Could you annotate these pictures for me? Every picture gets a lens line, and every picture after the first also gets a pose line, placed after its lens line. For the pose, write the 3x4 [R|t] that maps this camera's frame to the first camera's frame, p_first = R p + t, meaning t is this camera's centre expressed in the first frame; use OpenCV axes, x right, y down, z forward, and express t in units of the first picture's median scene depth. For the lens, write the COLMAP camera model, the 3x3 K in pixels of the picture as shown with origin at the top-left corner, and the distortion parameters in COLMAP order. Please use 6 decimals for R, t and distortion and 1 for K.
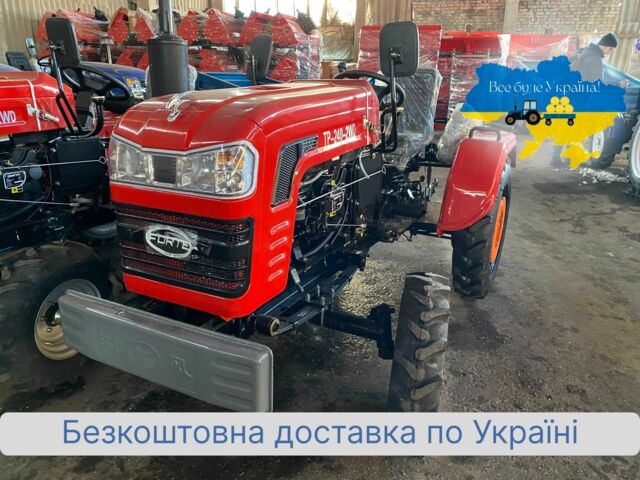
lens RADIAL K [[477.6, 0, 318.2], [0, 477.6, 235.2], [0, 0, 1]] dist [0.048541, -0.049769]
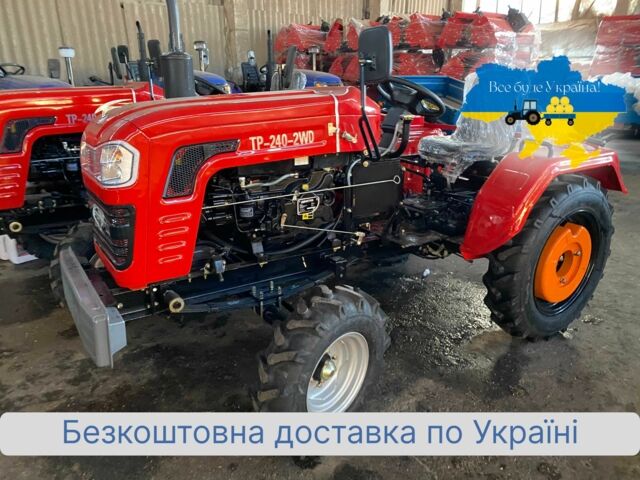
lens RADIAL K [[477.6, 0, 318.2], [0, 477.6, 235.2], [0, 0, 1]] dist [0.048541, -0.049769]
pose [[0.876184, 0.136028, -0.462384, 0.490127], [-0.137252, 0.990045, 0.031179, -0.037857], [0.462022, 0.036145, 0.886132, 0.090566]]
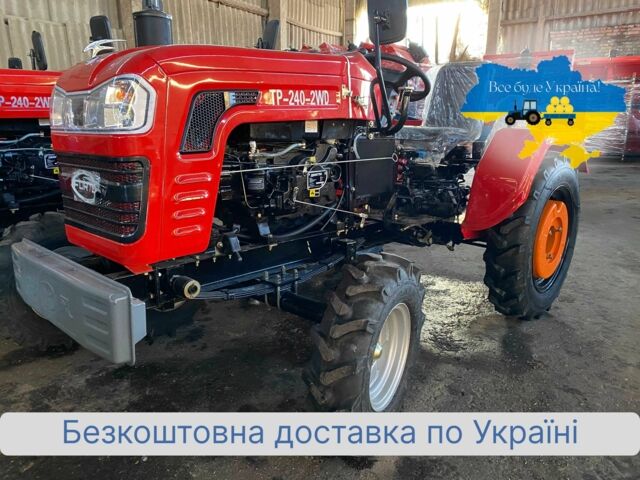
lens RADIAL K [[478.6, 0, 320.0], [0, 478.6, 240.0], [0, 0, 1]] dist [0.035353, -0.027000]
pose [[0.961964, 0.053111, -0.267963, 0.271498], [-0.073320, 0.995124, -0.065976, 0.096347], [0.263153, 0.083113, 0.961167, 0.106872]]
